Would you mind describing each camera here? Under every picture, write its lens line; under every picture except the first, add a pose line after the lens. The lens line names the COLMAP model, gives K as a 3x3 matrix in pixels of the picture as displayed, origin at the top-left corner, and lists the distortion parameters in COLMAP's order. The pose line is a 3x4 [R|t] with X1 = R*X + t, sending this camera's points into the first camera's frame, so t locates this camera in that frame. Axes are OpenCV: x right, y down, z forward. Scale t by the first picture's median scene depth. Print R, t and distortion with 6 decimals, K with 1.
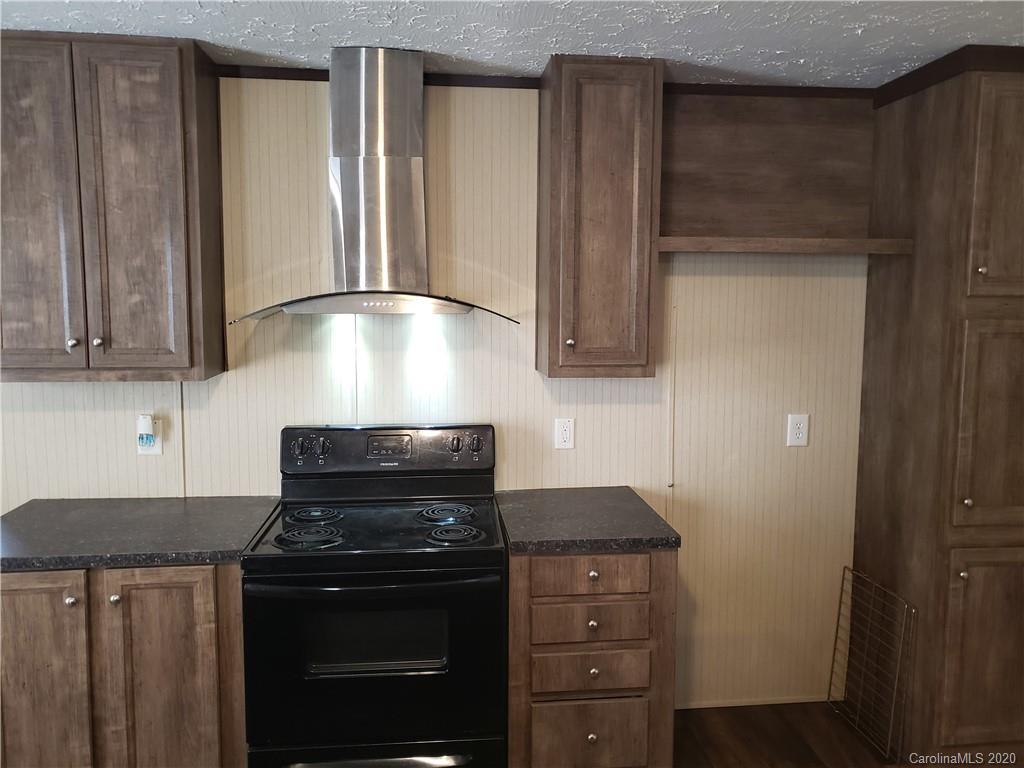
lens RADIAL K [[785.6, 0, 524.8], [0, 785.6, 352.6], [0, 0, 1]] dist [-0.001014, -0.003201]
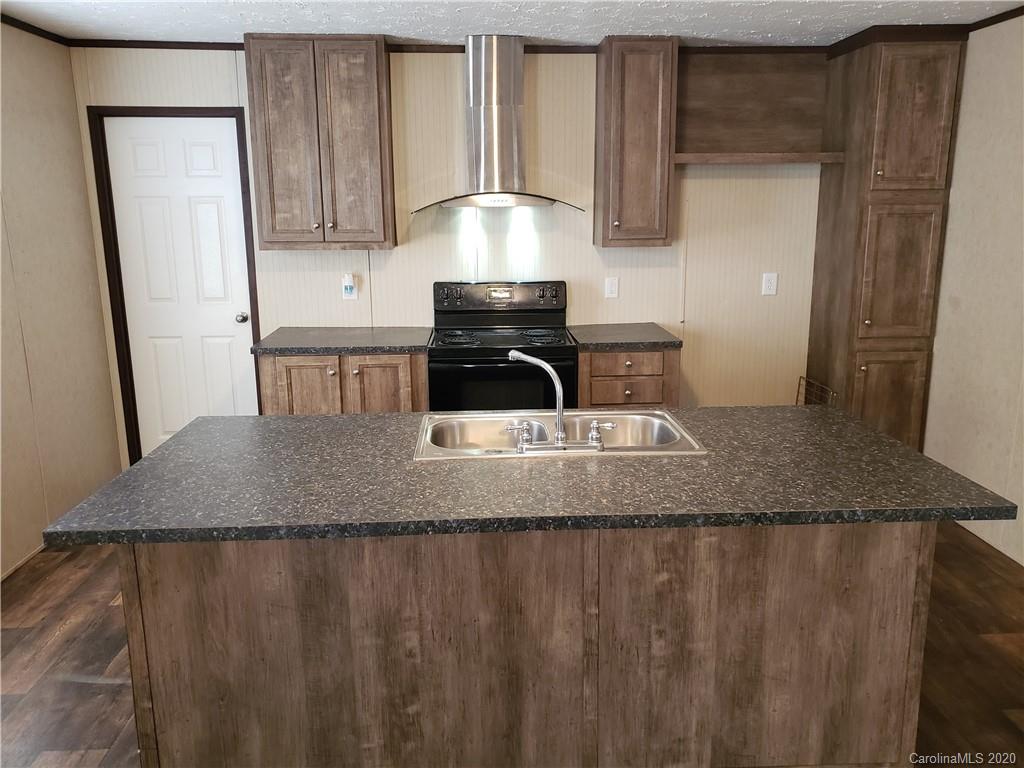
lens RADIAL K [[811.7, 0, 523.6], [0, 811.7, 364.1], [0, 0, 1]] dist [0.031902, -0.004601]
pose [[0.998436, -0.000915, -0.055892, -0.037897], [0.008164, 0.991533, 0.129601, 0.054203], [0.055301, -0.129855, 0.989990, -0.682842]]
